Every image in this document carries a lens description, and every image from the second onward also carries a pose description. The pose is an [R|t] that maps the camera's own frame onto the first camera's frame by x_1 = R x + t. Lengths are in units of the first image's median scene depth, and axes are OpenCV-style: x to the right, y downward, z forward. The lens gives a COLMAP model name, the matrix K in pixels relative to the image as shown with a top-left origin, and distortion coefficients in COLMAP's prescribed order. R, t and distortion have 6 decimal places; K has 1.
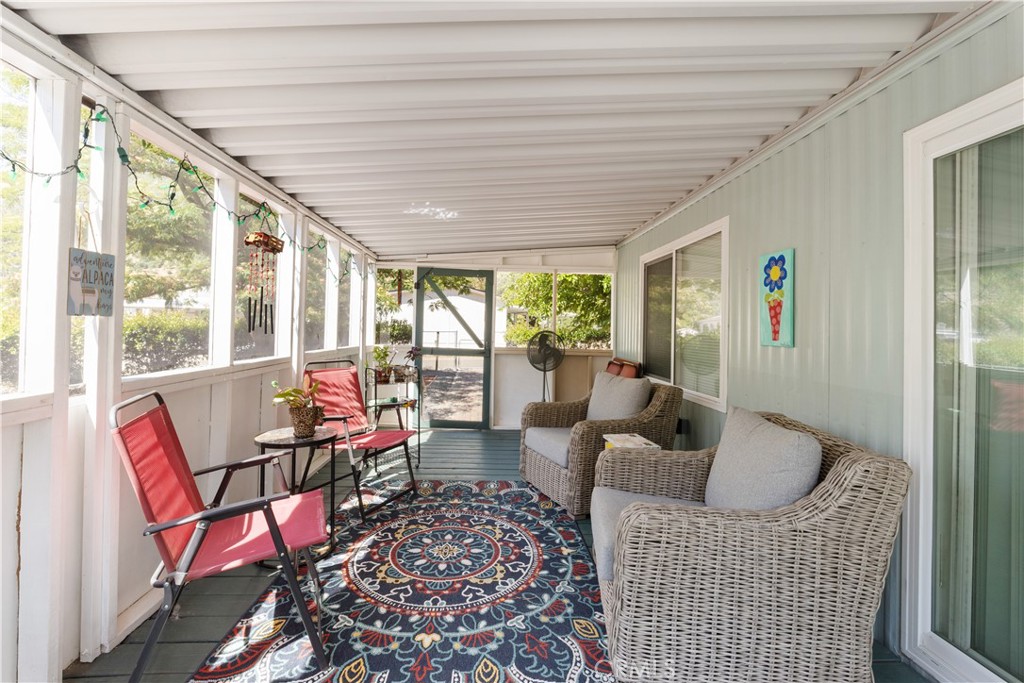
lens RADIAL K [[425.4, 0, 508.7], [0, 425.4, 338.9], [0, 0, 1]] dist [-0.020315, 0.003633]
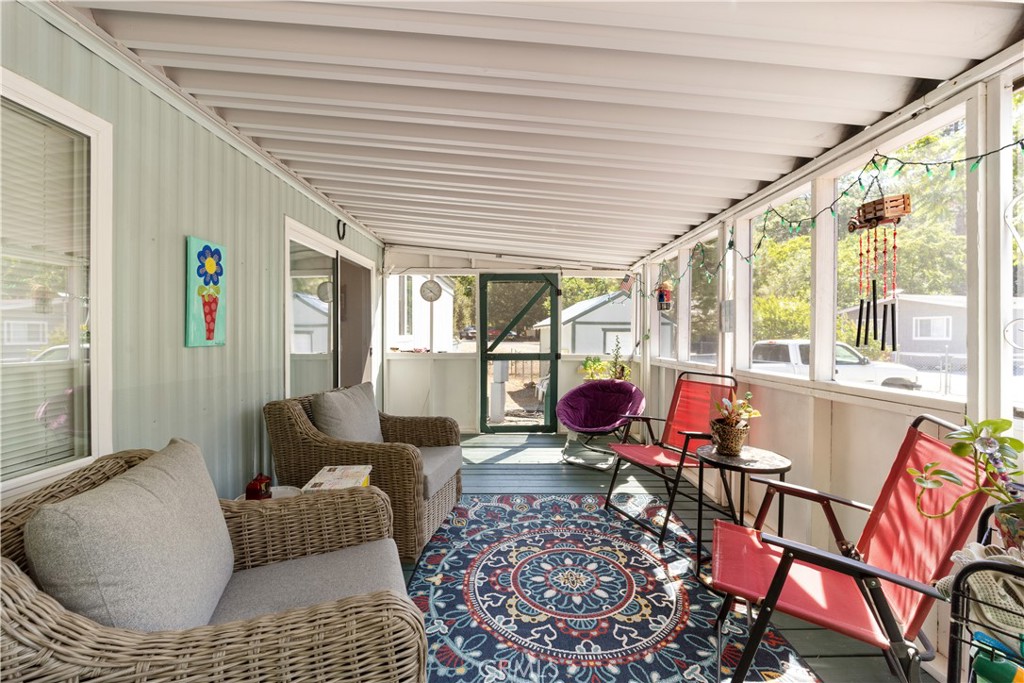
lens RADIAL K [[423.1, 0, 512.2], [0, 423.1, 349.8], [0, 0, 1]] dist [-0.013678, 0.000232]
pose [[-0.998681, -0.014487, 0.049249, -0.059730], [-0.011484, 0.998089, 0.060721, -0.037845], [-0.050034, 0.060075, -0.996939, 1.885975]]
